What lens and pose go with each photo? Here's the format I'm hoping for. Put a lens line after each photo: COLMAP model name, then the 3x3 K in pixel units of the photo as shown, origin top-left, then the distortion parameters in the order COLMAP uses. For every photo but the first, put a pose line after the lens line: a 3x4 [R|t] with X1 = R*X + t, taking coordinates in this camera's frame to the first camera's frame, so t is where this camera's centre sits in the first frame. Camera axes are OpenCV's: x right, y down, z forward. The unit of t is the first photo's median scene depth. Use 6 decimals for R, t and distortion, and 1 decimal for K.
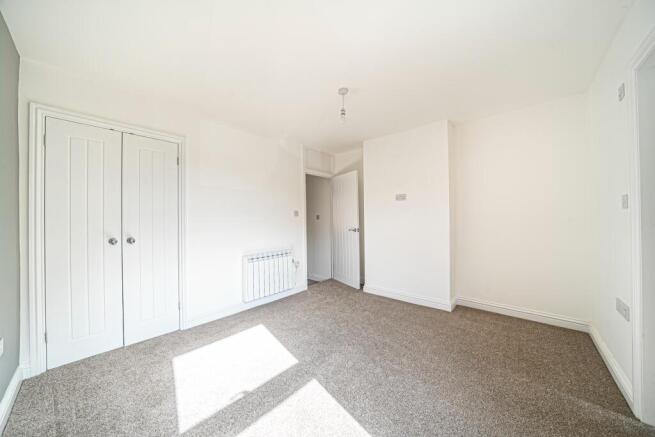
lens RADIAL K [[223.2, 0, 327.5], [0, 223.2, 218.5], [0, 0, 1]] dist [-0.016710, -0.000036]
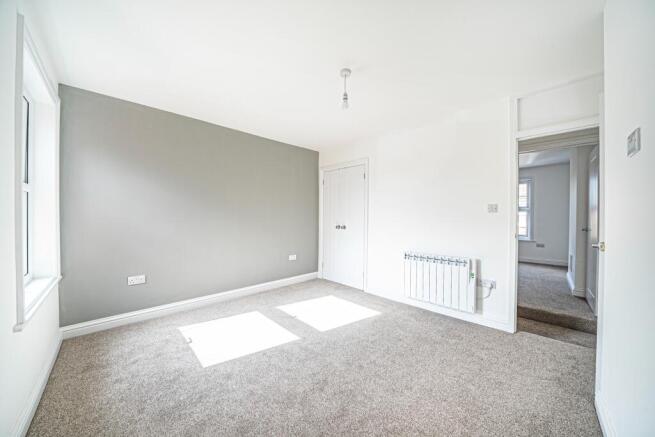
lens RADIAL K [[223.2, 0, 327.5], [0, 223.2, 218.5], [0, 0, 1]] dist [-0.016710, -0.000036]
pose [[-0.050883, 0.012960, -0.998621, 0.951283], [-0.007572, 0.999882, 0.013362, 0.005960], [0.998676, 0.008242, -0.050779, 0.955958]]
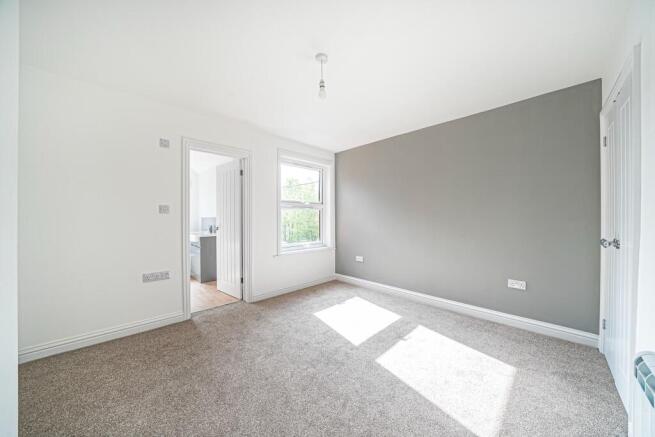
lens RADIAL K [[223.2, 0, 327.5], [0, 223.2, 218.5], [0, 0, 1]] dist [-0.016710, -0.000036]
pose [[-0.998826, 0.000995, 0.048437, 0.028665], [0.000771, 0.999989, -0.004650, 0.025826], [-0.048441, -0.004607, -0.998815, 1.744527]]
